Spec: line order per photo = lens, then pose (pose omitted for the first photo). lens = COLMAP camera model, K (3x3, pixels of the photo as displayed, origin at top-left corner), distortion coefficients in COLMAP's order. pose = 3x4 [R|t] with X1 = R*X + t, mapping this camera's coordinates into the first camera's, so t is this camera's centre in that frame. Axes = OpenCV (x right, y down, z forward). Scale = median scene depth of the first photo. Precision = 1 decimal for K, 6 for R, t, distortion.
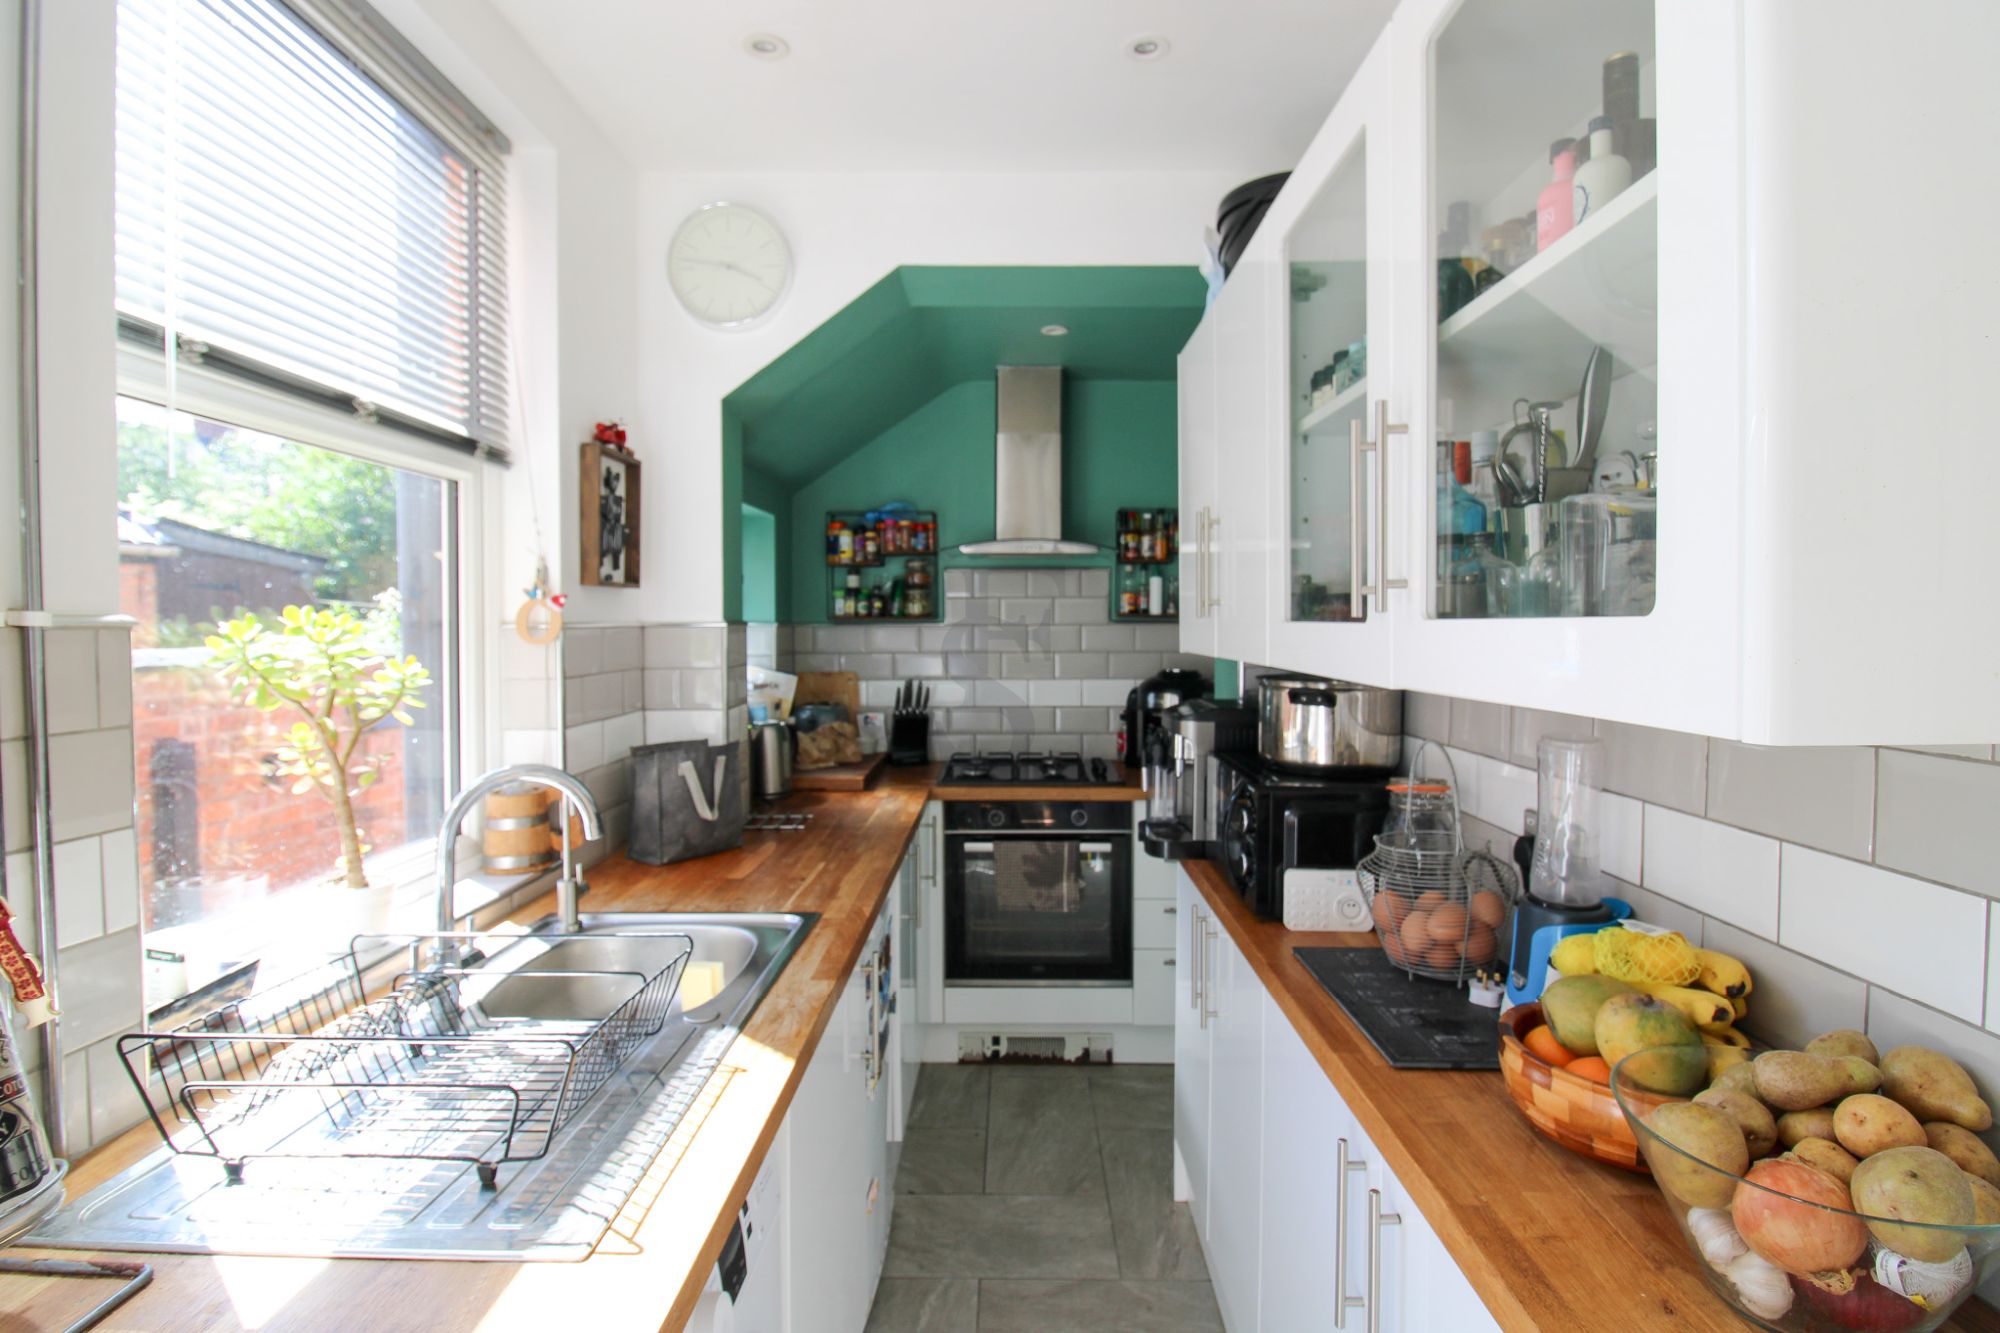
lens RADIAL K [[958.6, 0, 1009.4], [0, 958.6, 655.3], [0, 0, 1]] dist [-0.003571, -0.001893]
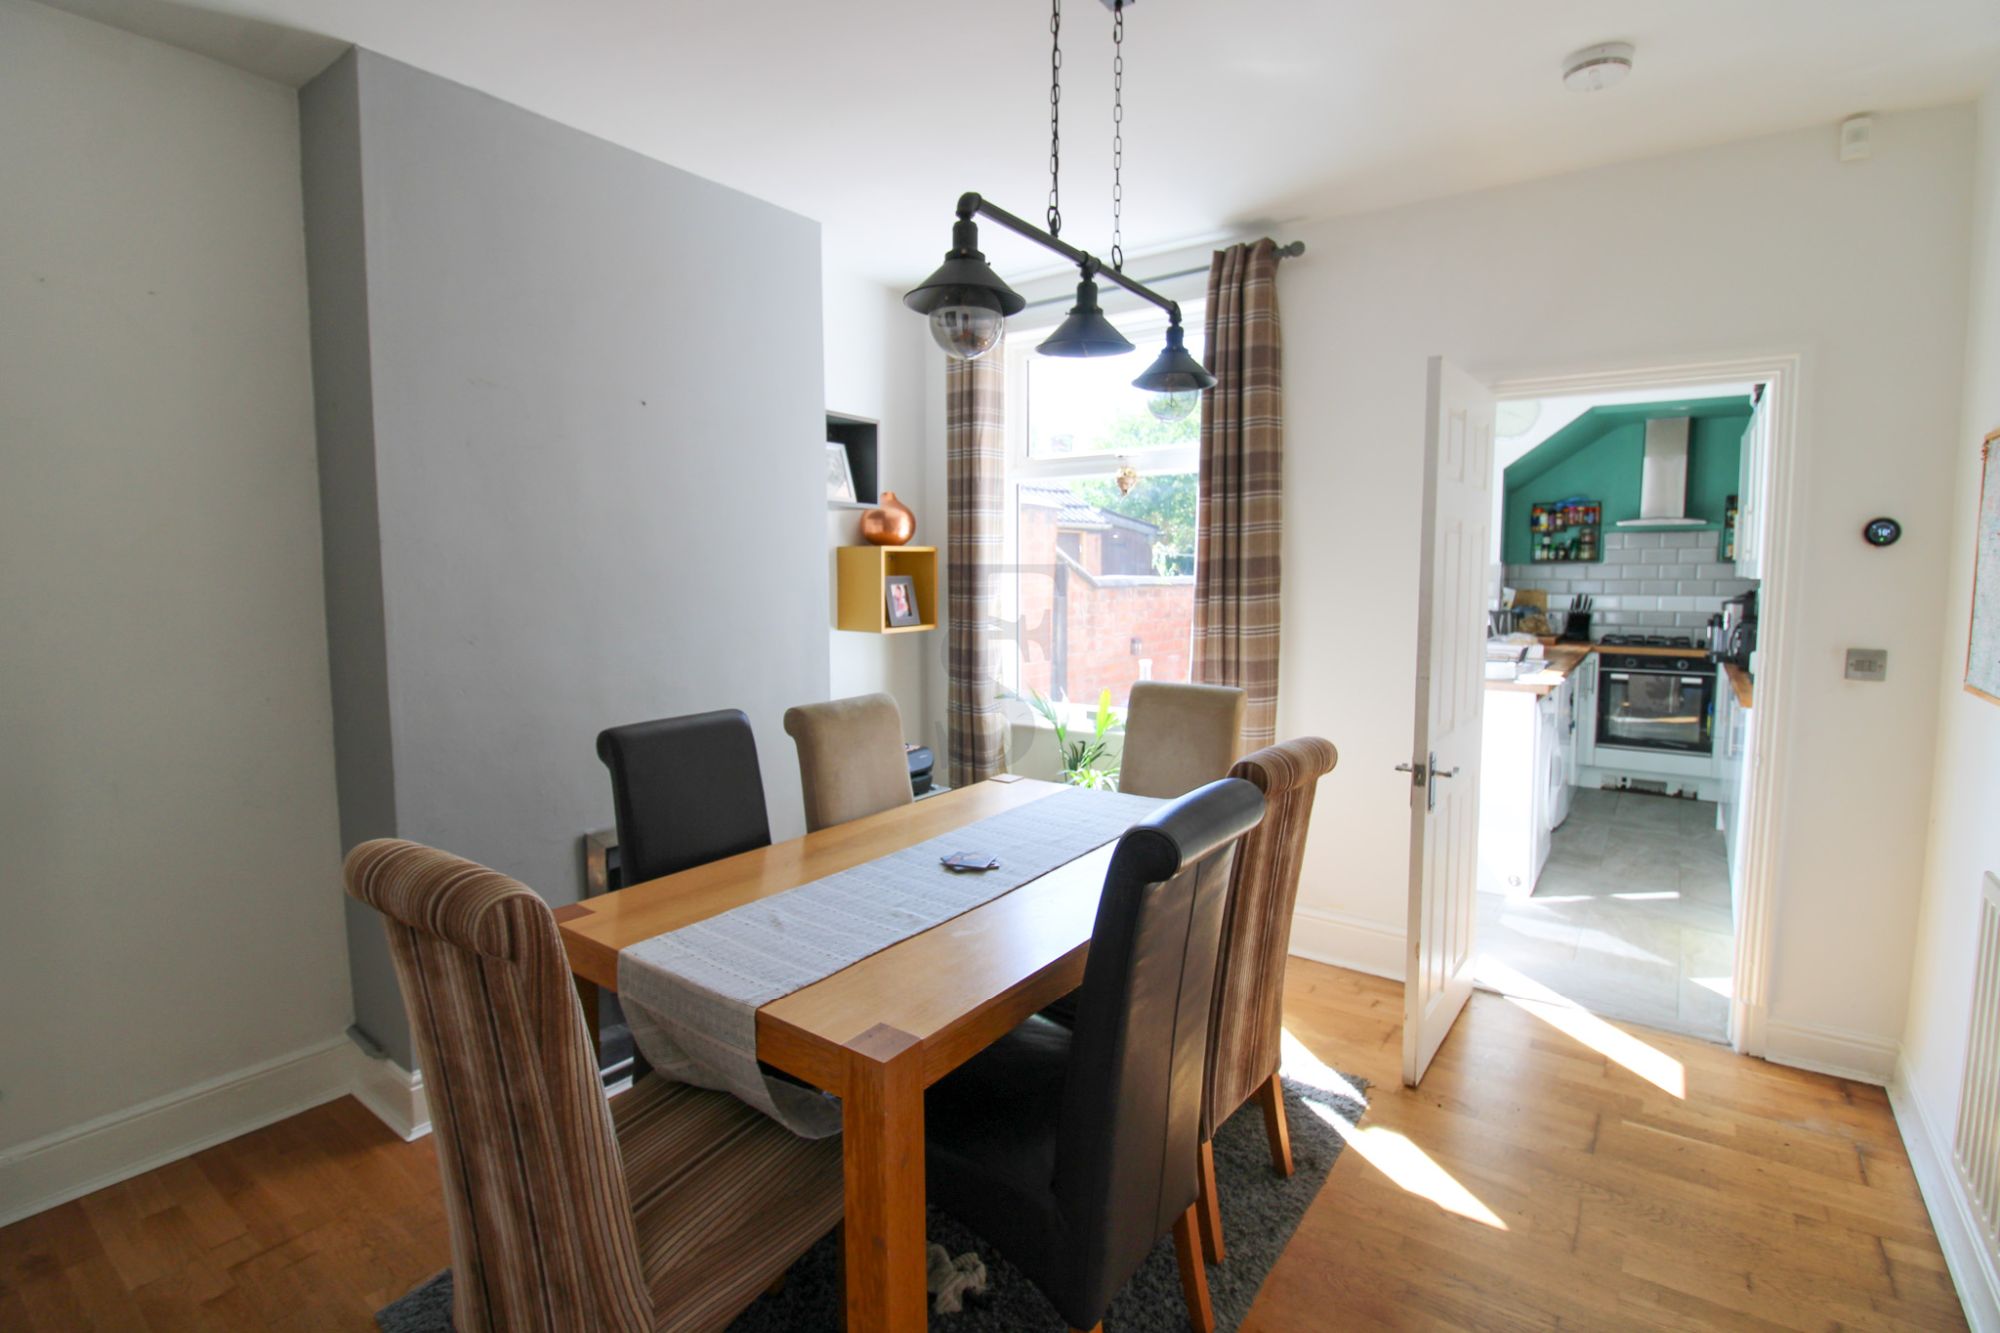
lens RADIAL K [[958.6, 0, 1009.4], [0, 958.6, 655.3], [0, 0, 1]] dist [-0.003571, -0.001893]
pose [[0.823525, 0.049051, -0.565155, 0.038117], [-0.014573, 0.997755, 0.065362, 0.038376], [0.567092, -0.045591, 0.822391, -1.130355]]
